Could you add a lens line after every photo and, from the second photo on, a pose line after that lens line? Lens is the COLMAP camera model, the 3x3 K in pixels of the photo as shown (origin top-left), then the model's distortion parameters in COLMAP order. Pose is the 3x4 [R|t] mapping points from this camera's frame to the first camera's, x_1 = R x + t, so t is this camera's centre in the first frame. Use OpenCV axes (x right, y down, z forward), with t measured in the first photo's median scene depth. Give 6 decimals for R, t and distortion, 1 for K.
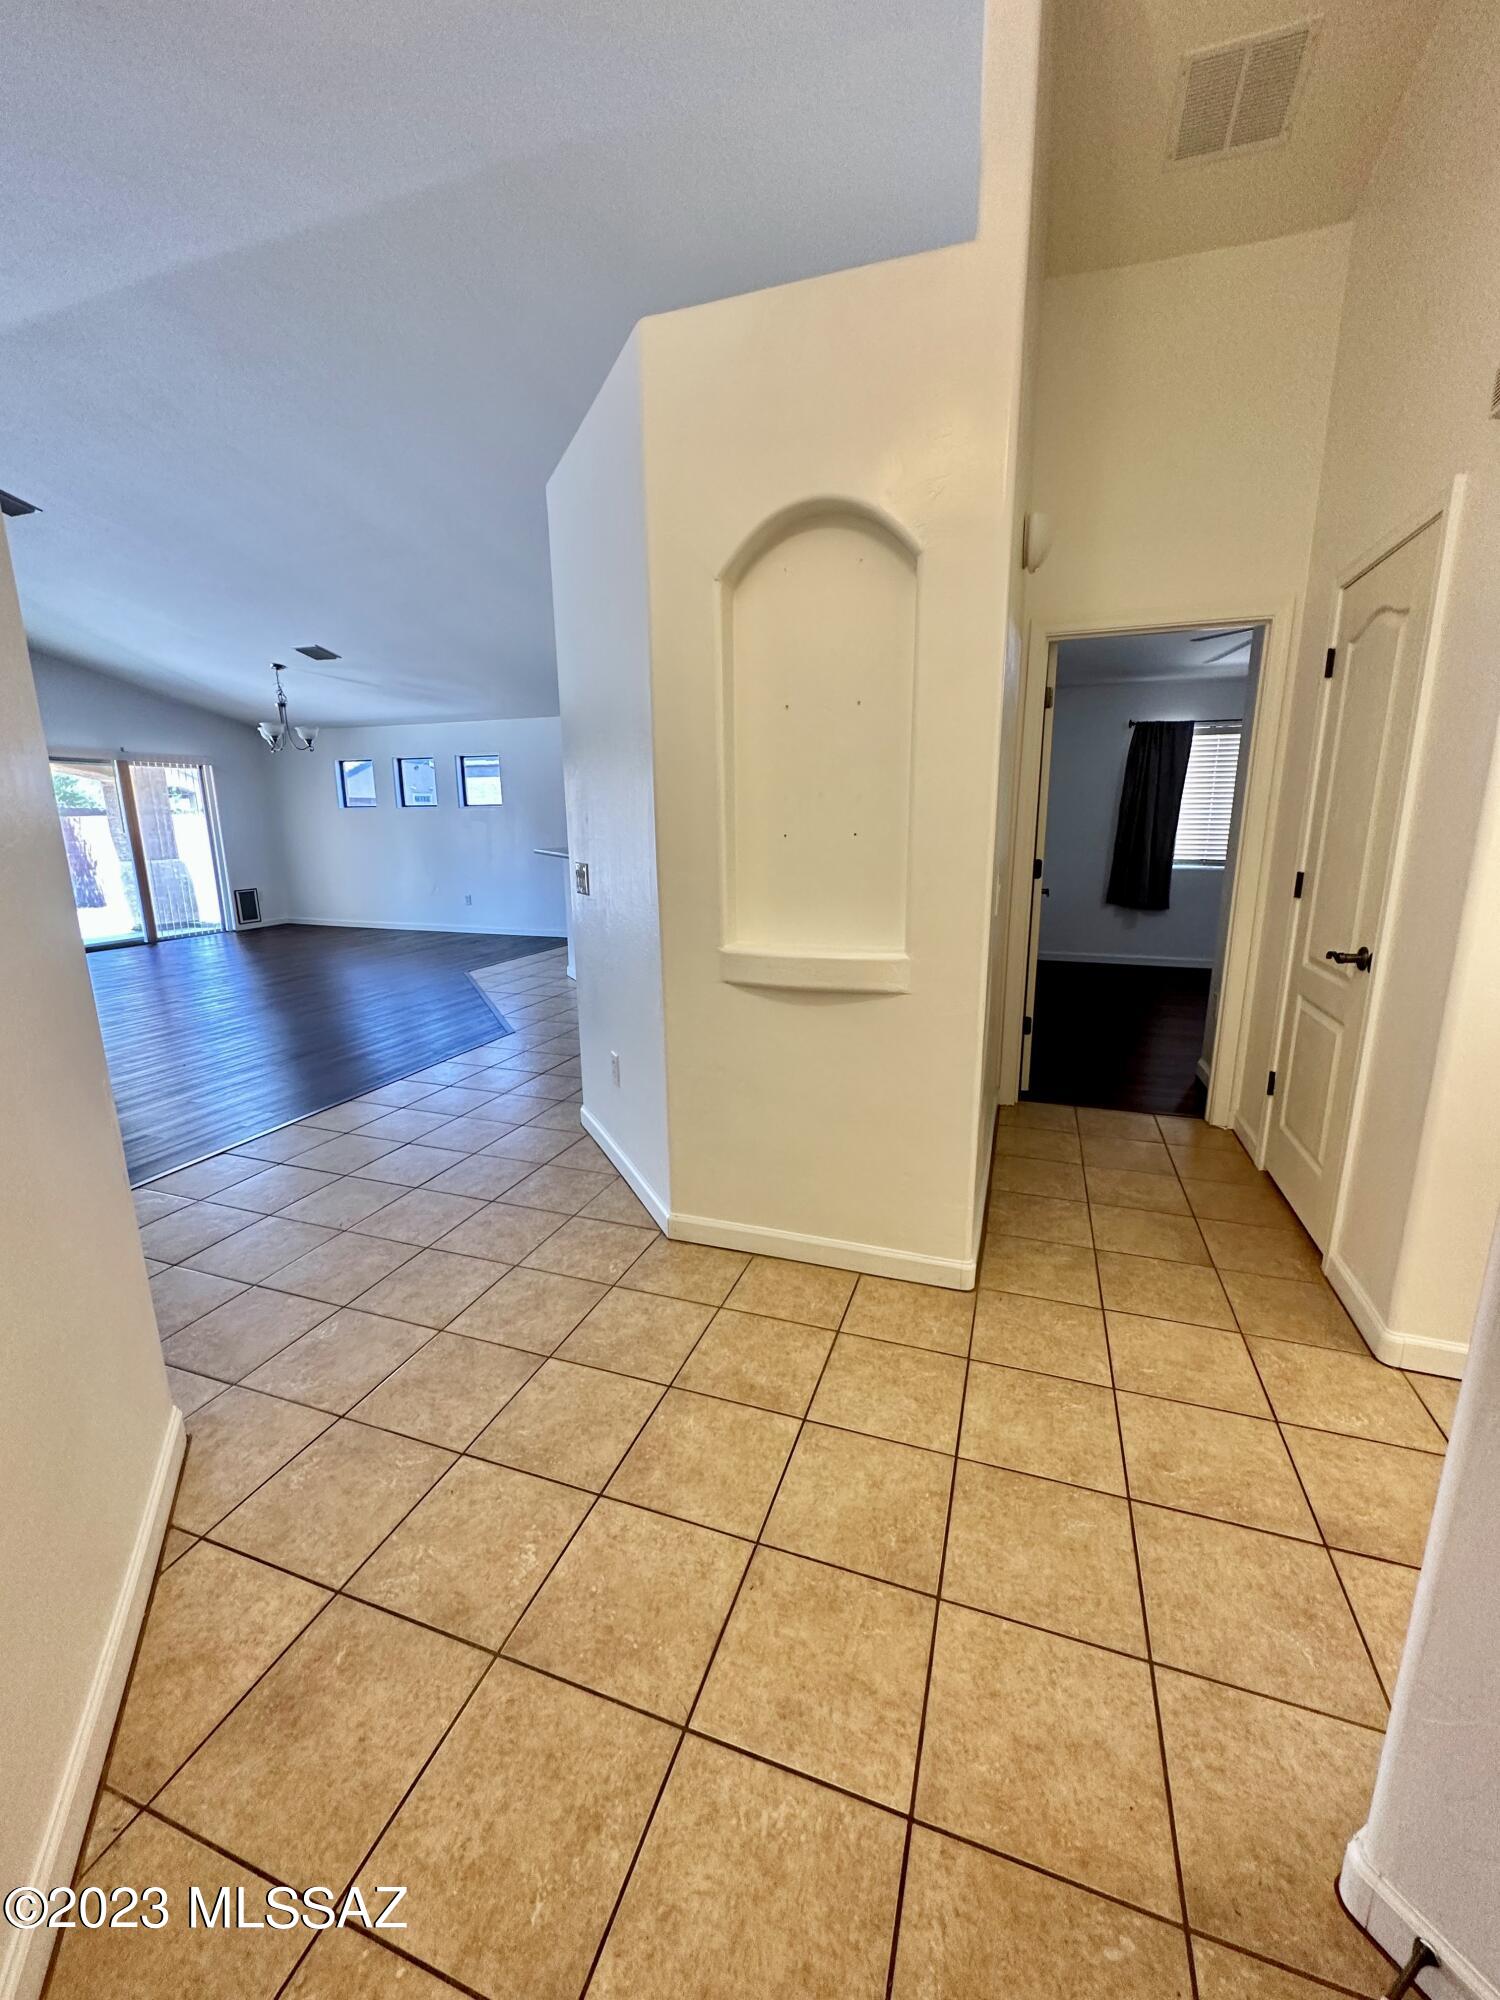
lens RADIAL K [[801.6, 0, 751.9], [0, 801.6, 1015.7], [0, 0, 1]] dist [-0.001060, 0.000266]
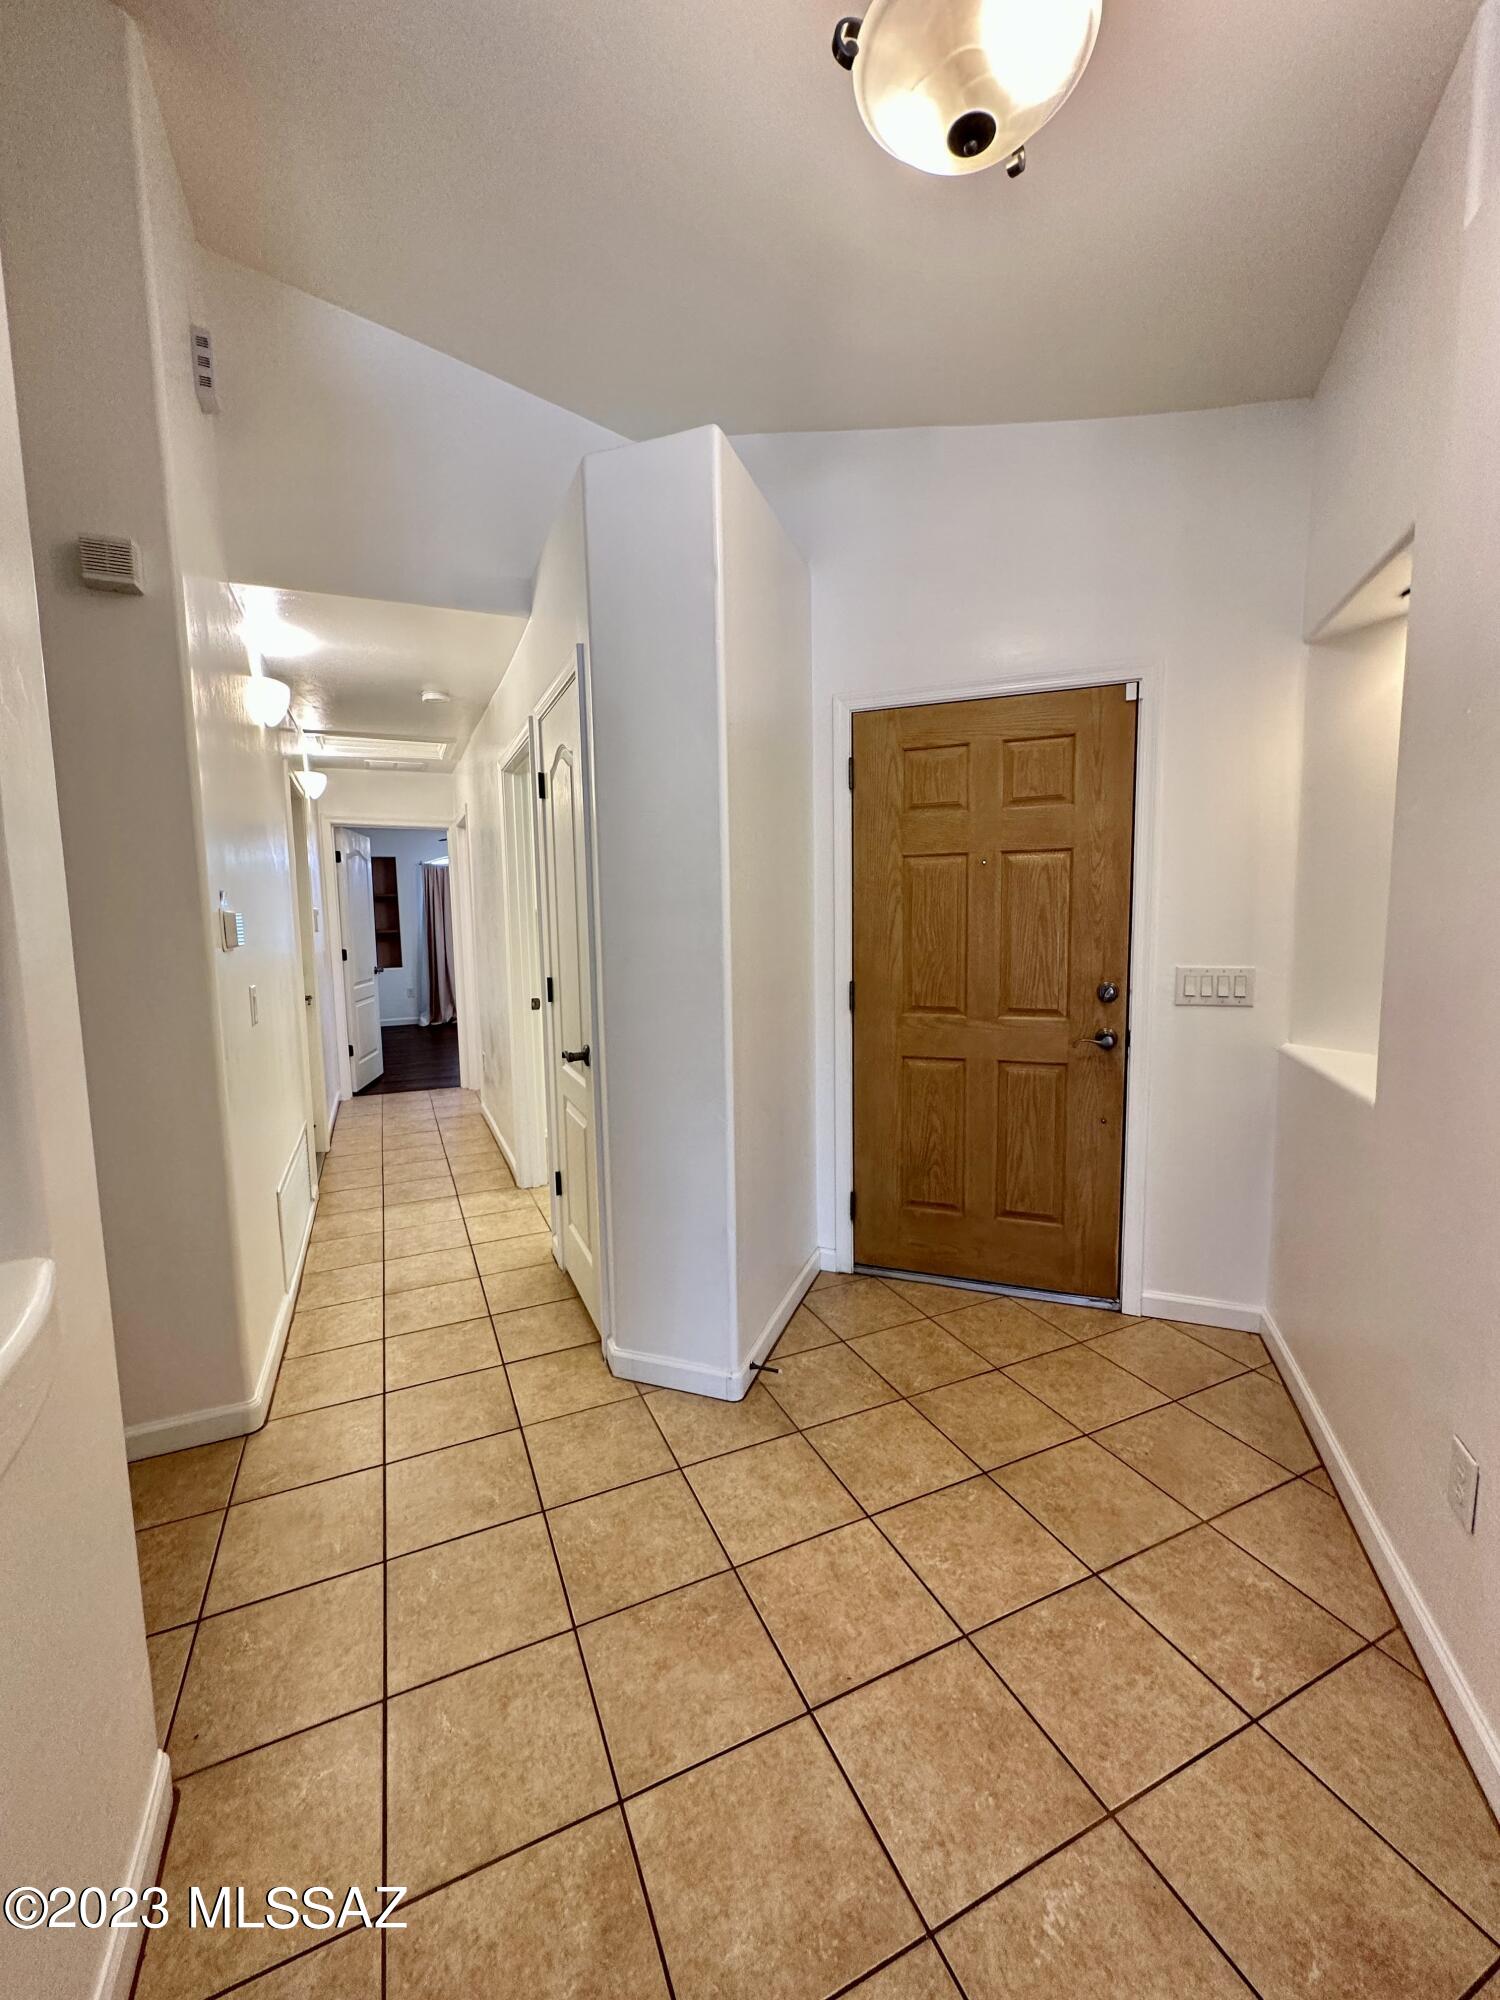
lens RADIAL K [[801.6, 0, 748.8], [0, 801.6, 999.8], [0, 0, 1]] dist [-0.001060, 0.000266]
pose [[-0.691602, -0.059985, 0.719784, -0.623621], [0.190451, 0.946133, 0.261842, -0.407688], [-0.696718, 0.318174, -0.642923, 1.550981]]
